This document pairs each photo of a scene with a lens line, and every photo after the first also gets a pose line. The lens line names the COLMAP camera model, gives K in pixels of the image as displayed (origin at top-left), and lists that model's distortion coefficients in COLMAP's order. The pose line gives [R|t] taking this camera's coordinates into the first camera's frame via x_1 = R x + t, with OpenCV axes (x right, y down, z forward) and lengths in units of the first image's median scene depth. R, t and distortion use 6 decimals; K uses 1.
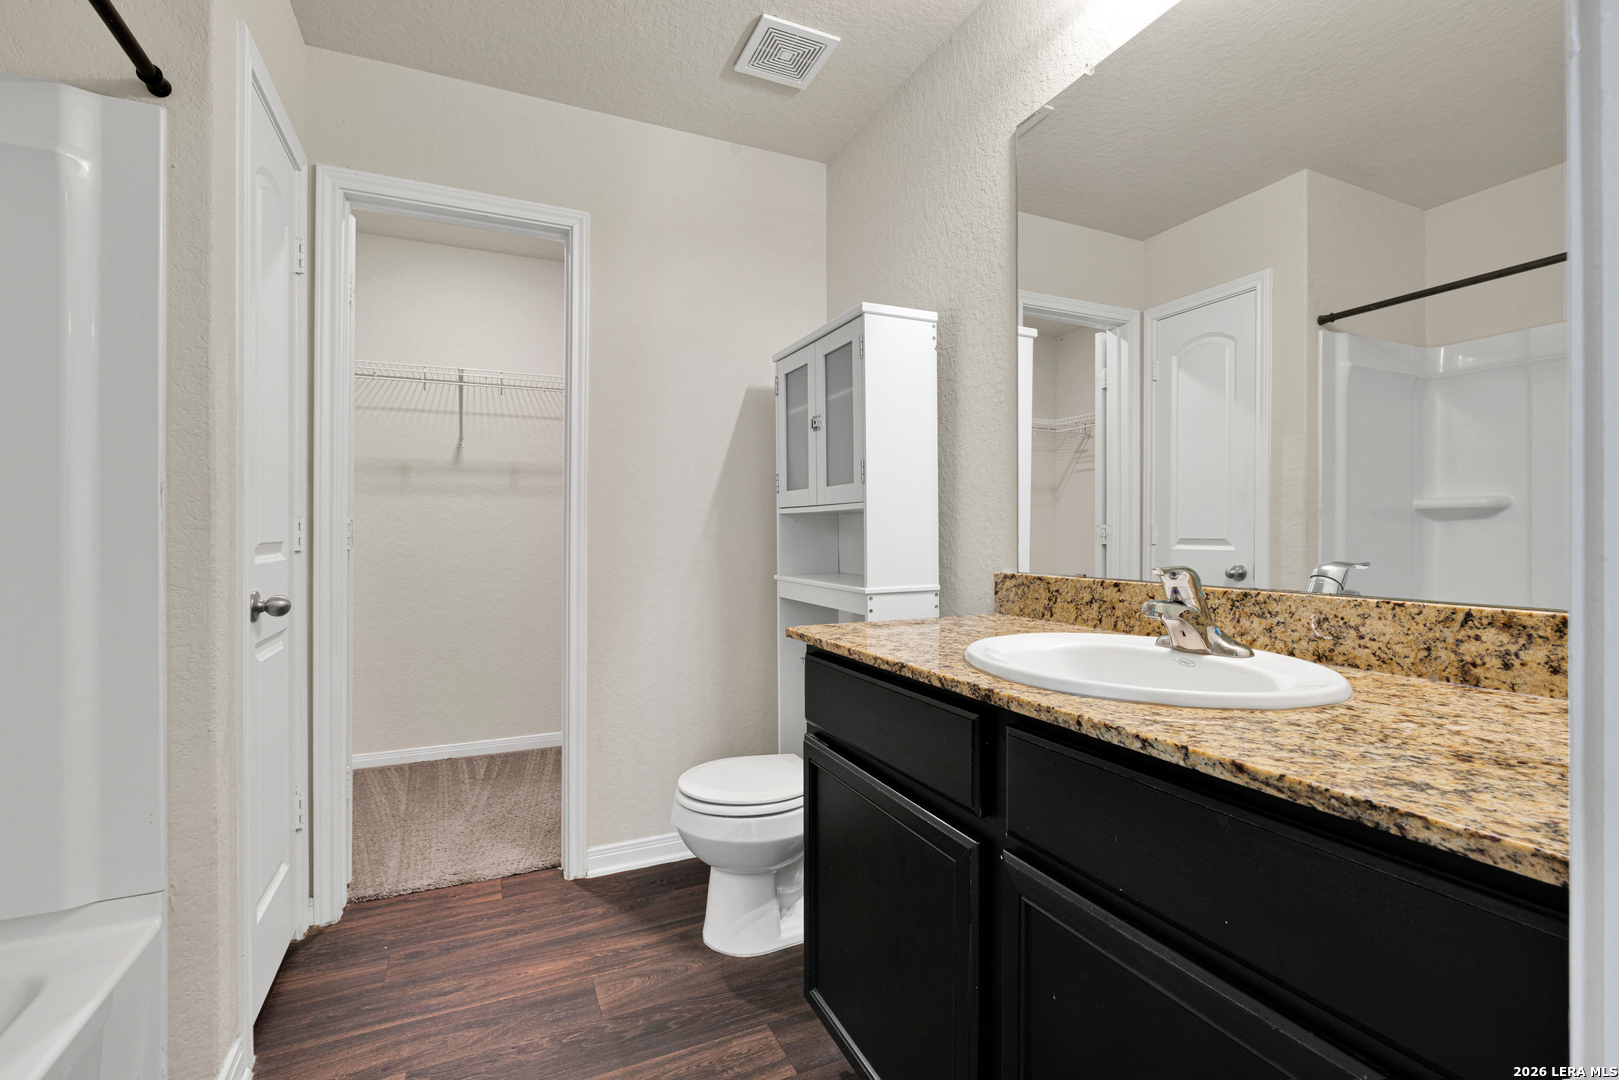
lens RADIAL K [[725.9, 0, 809.5], [0, 725.9, 540.0], [0, 0, 1]] dist [-0.001967, -0.000127]
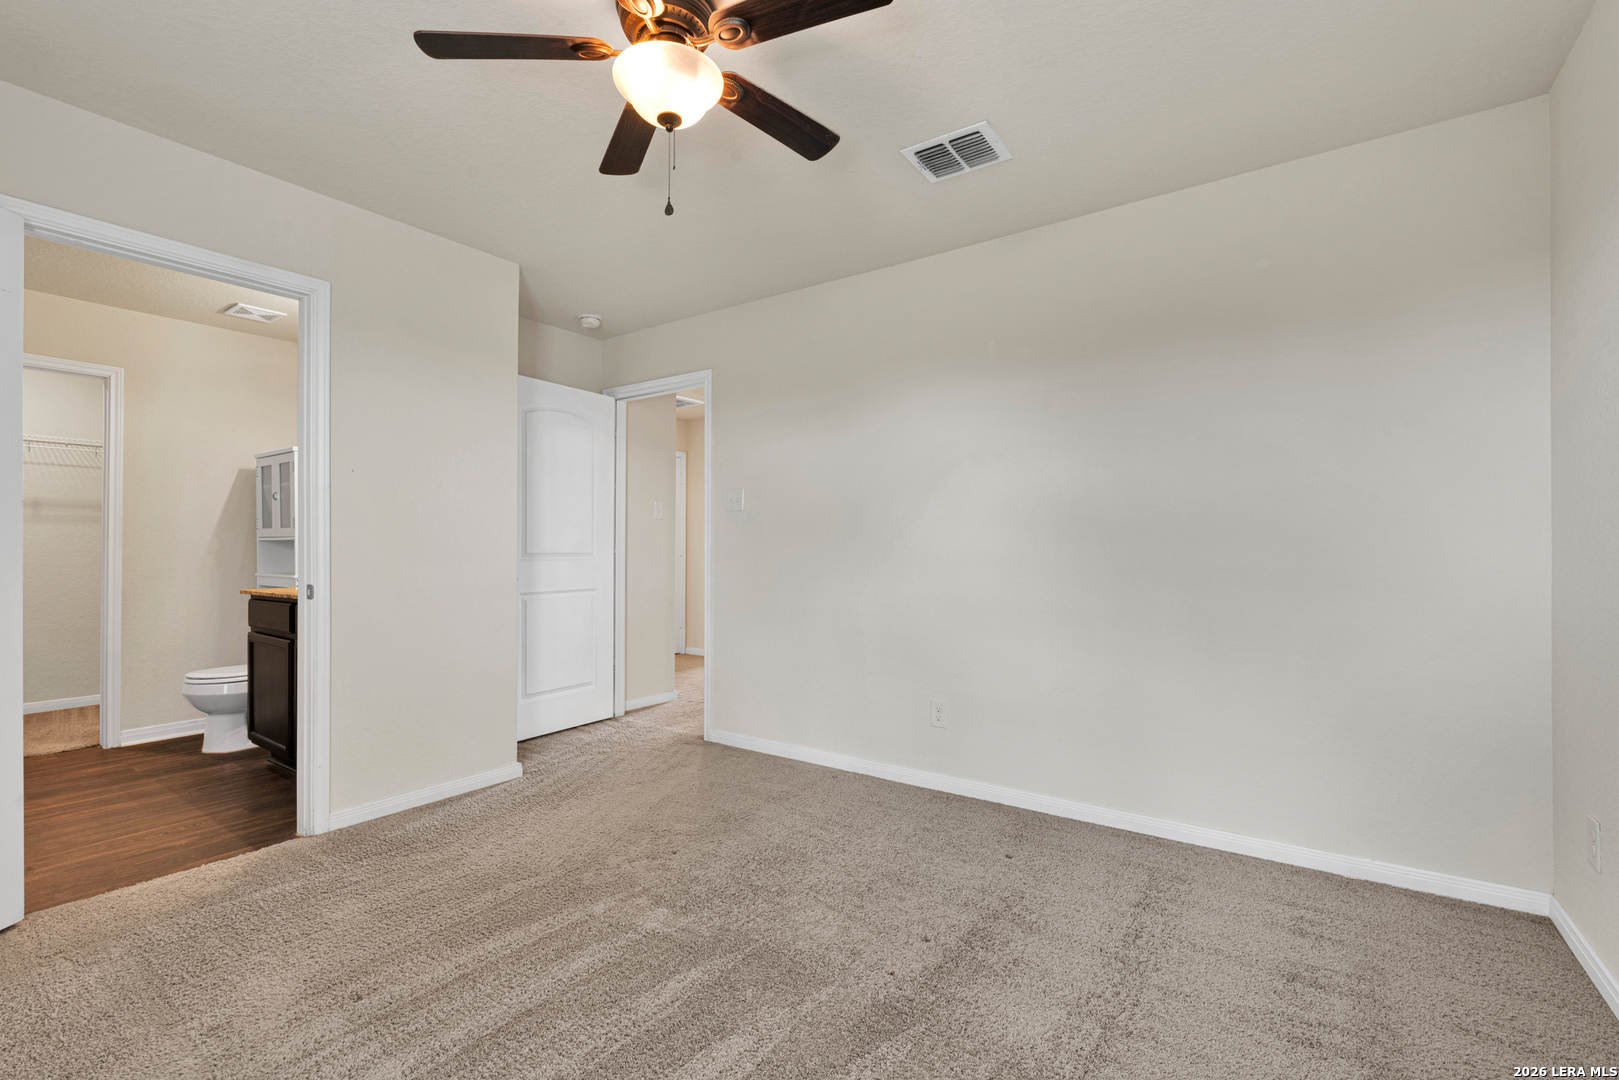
lens RADIAL K [[712.7, 0, 801.5], [0, 712.7, 554.6], [0, 0, 1]] dist [-0.002361, -0.000276]
pose [[0.871742, -0.000163, 0.489965, 0.289047], [0.003543, 0.999976, -0.005971, 0.017309], [-0.489952, 0.006941, 0.871722, -1.321278]]
